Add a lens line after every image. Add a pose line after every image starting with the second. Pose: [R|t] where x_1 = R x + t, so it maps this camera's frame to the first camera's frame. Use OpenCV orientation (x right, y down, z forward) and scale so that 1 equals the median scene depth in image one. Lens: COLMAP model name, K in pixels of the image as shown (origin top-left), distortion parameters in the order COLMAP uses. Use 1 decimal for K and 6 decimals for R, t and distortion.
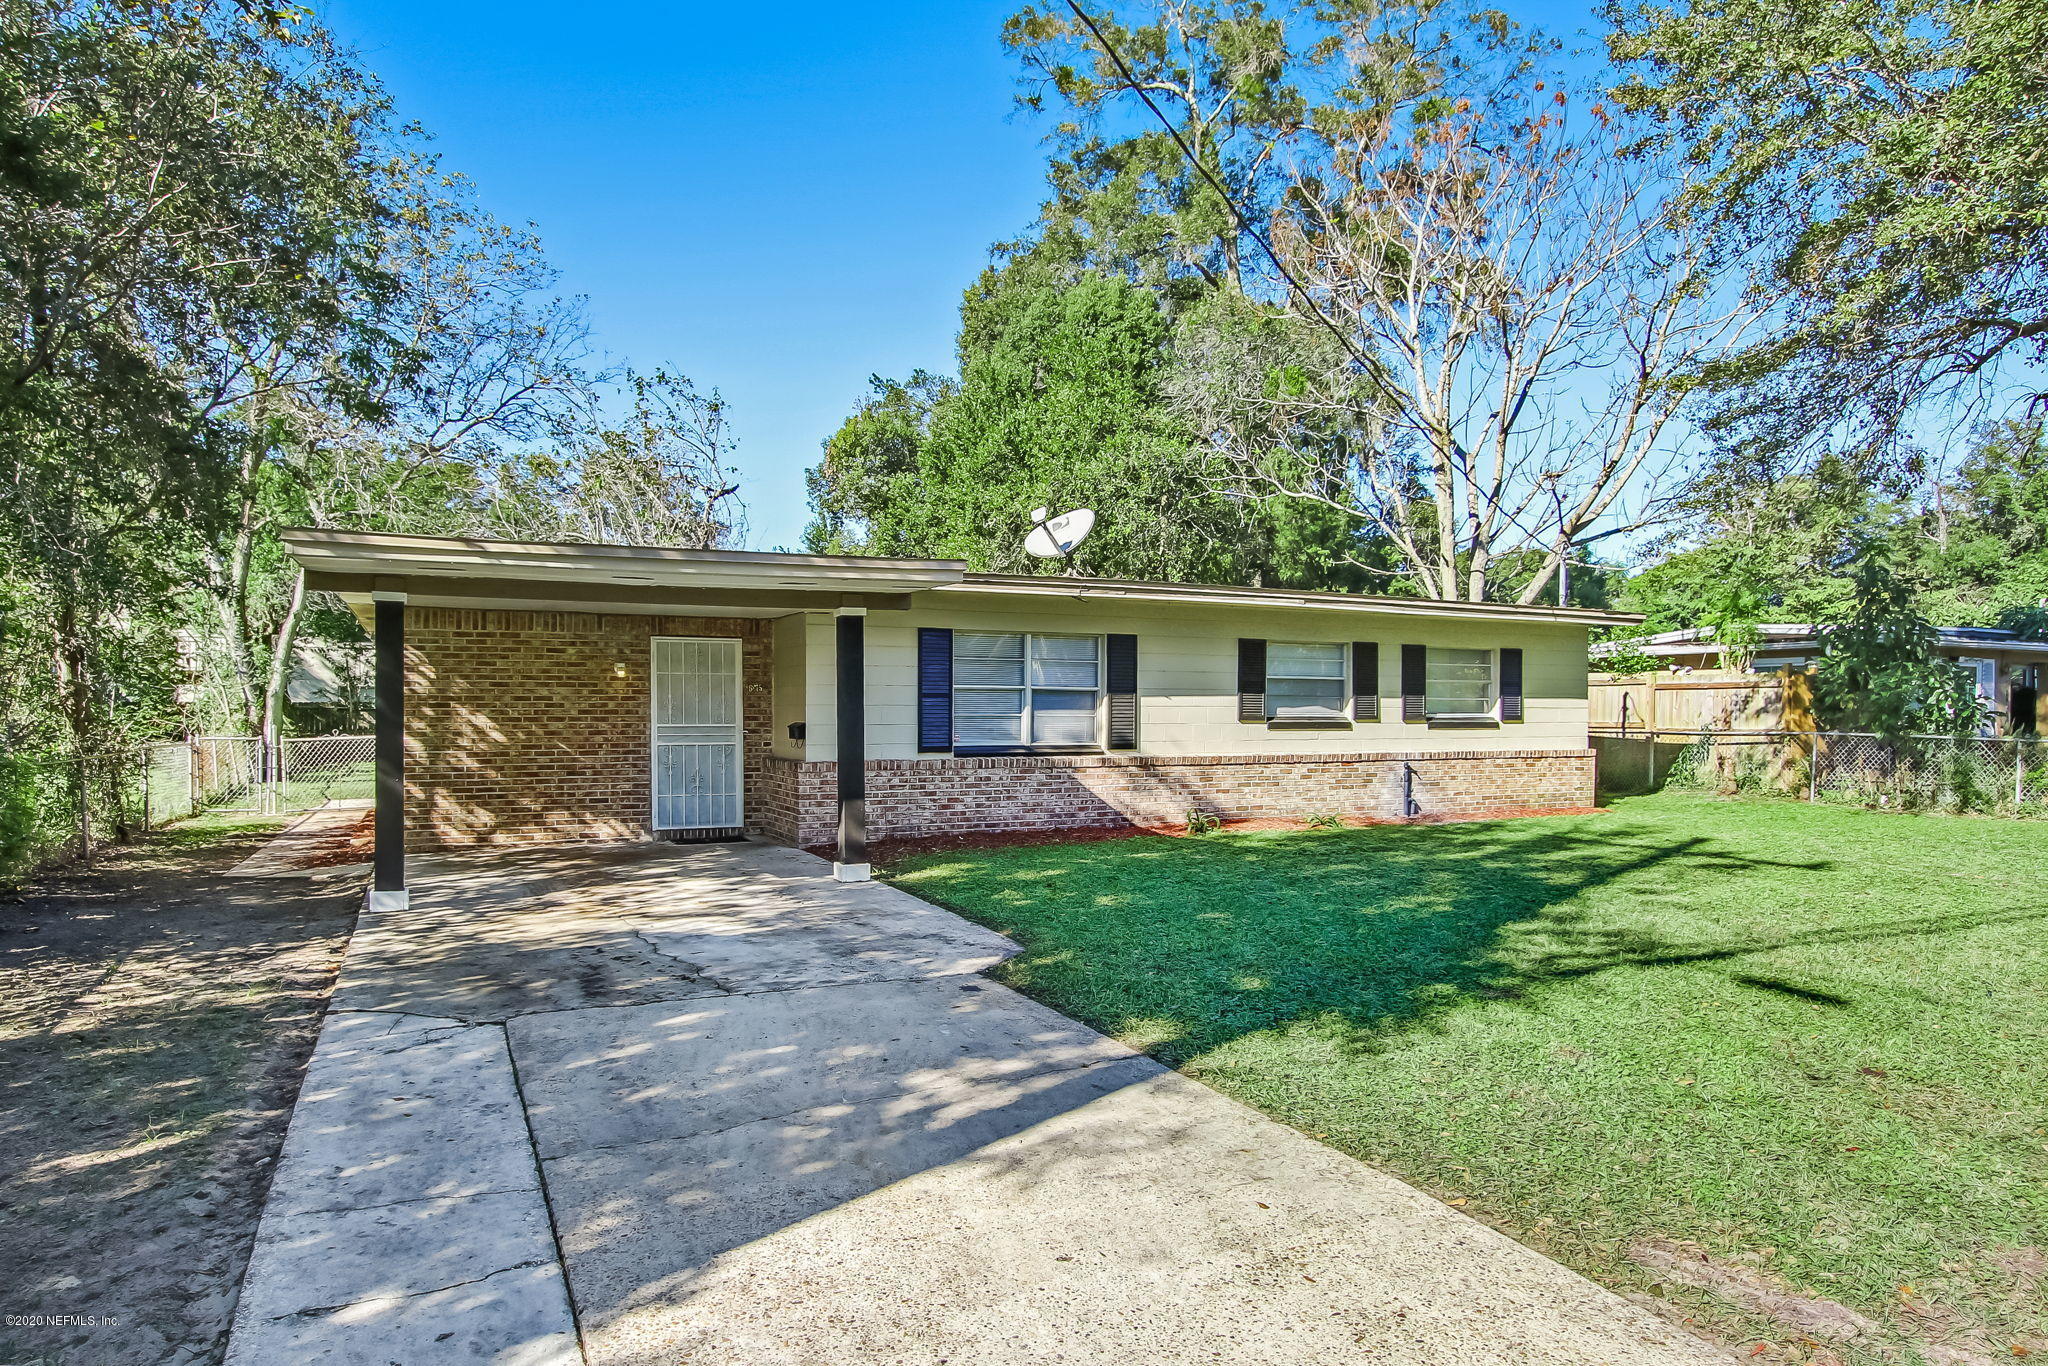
lens RADIAL K [[1166.8, 0, 1018.4], [0, 1166.8, 726.6], [0, 0, 1]] dist [-0.032525, -0.005804]
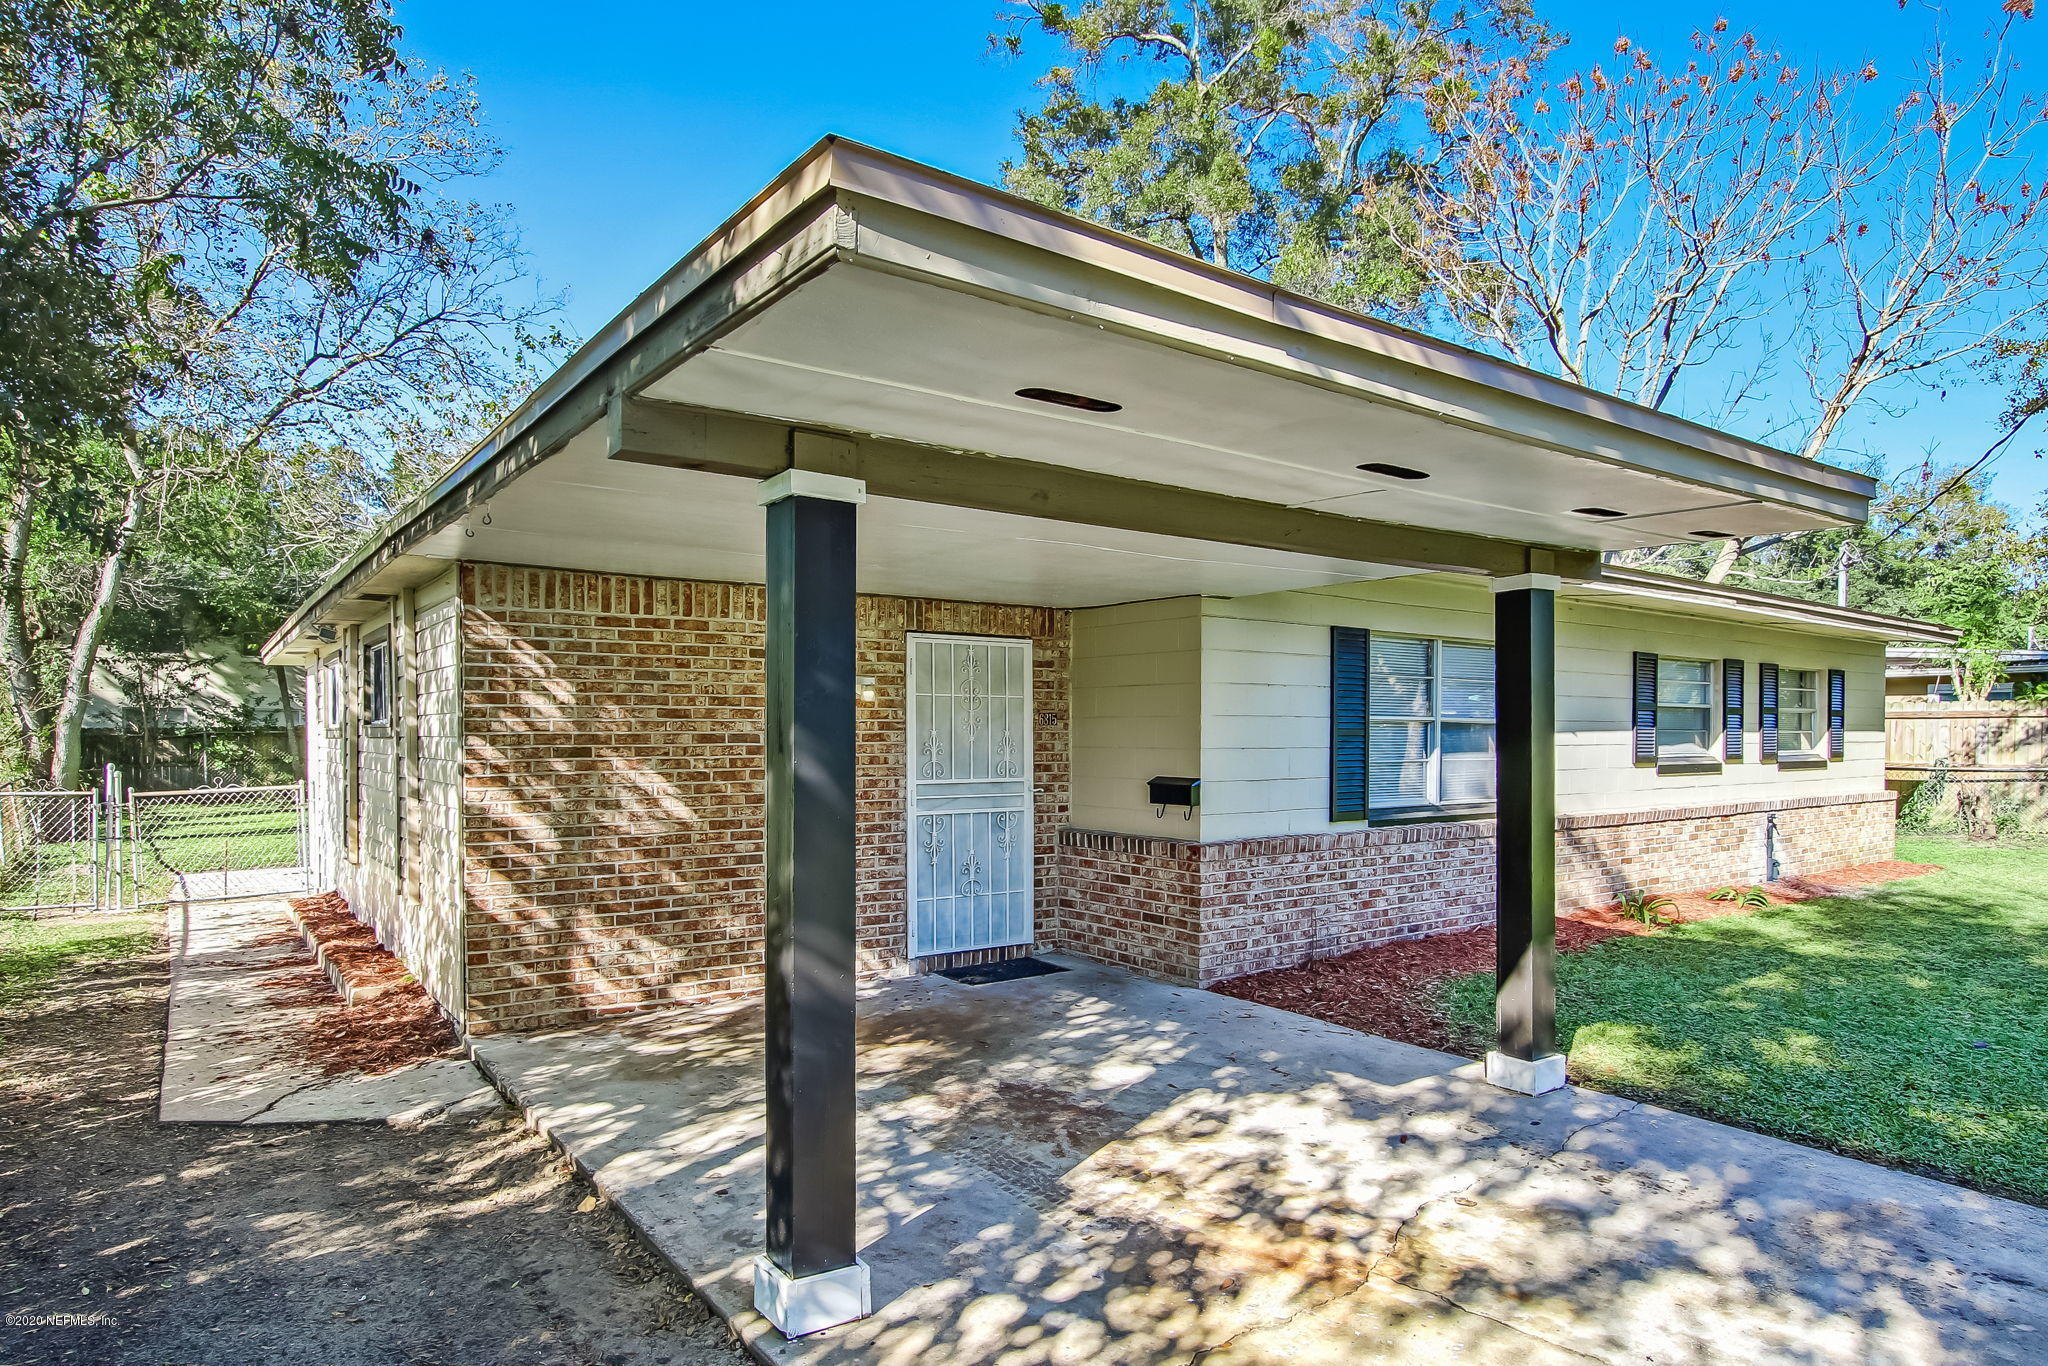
lens RADIAL K [[1166.8, 0, 1026.8], [0, 1166.8, 736.4], [0, 0, 1]] dist [-0.032525, -0.005804]
pose [[0.985081, -0.000875, 0.172090, -0.330144], [0.002657, 0.999945, -0.010127, -0.016770], [-0.172072, 0.010433, 0.985029, 0.367714]]
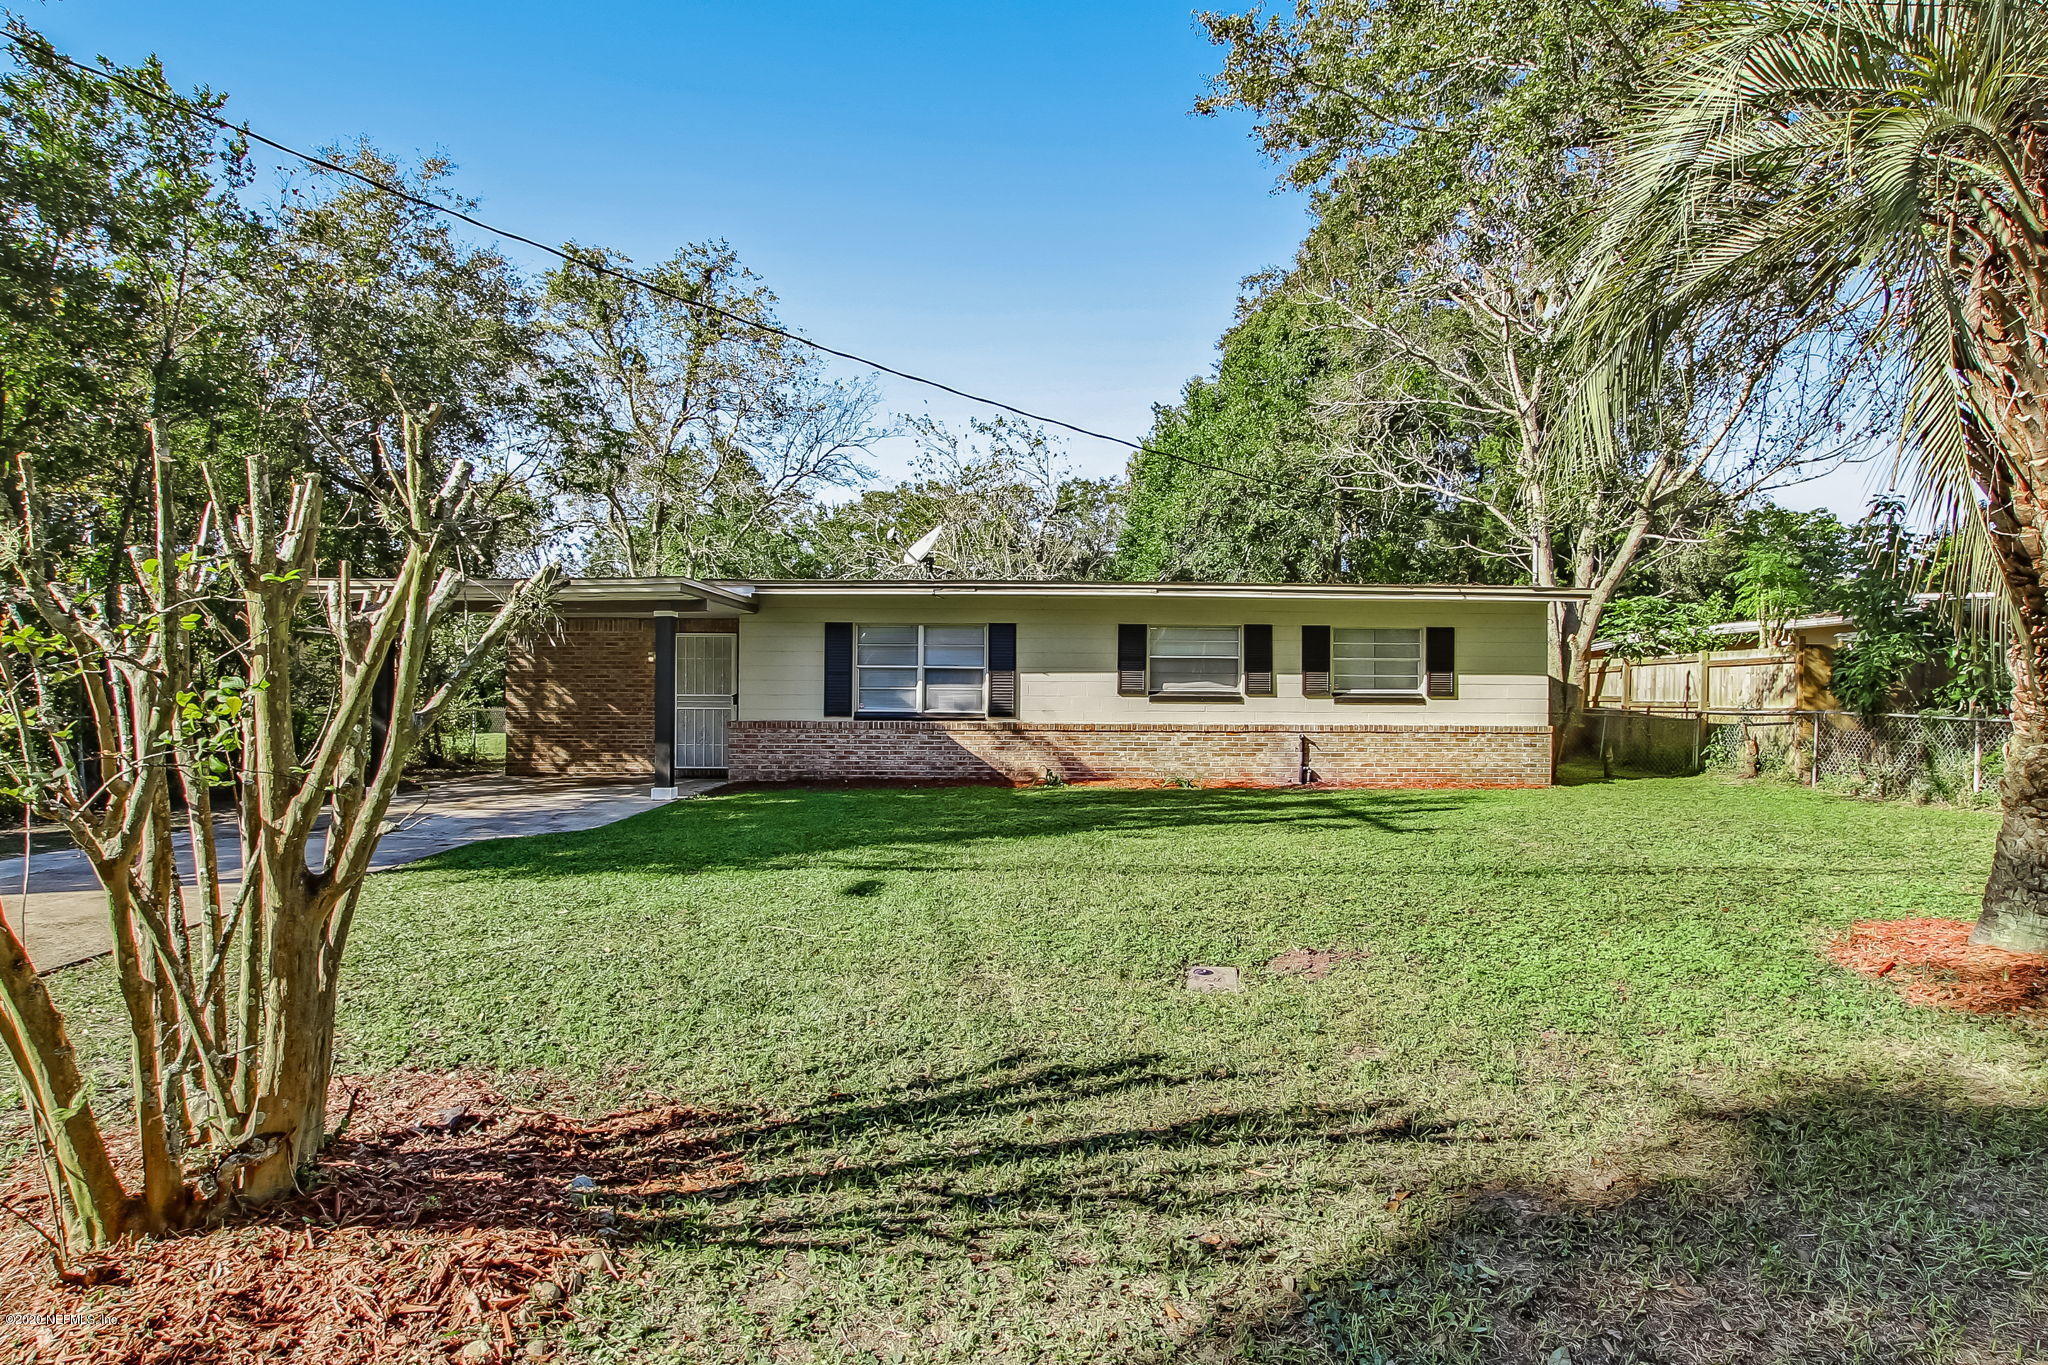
lens RADIAL K [[1068.8, 0, 1068.4], [0, 1068.8, 669.9], [0, 0, 1]] dist [-0.019447, 0.004225]
pose [[0.912375, -0.006194, -0.409308, 0.615204], [-0.009401, 0.999305, -0.036077, 0.010112], [0.409247, 0.036763, 0.911683, -0.001713]]
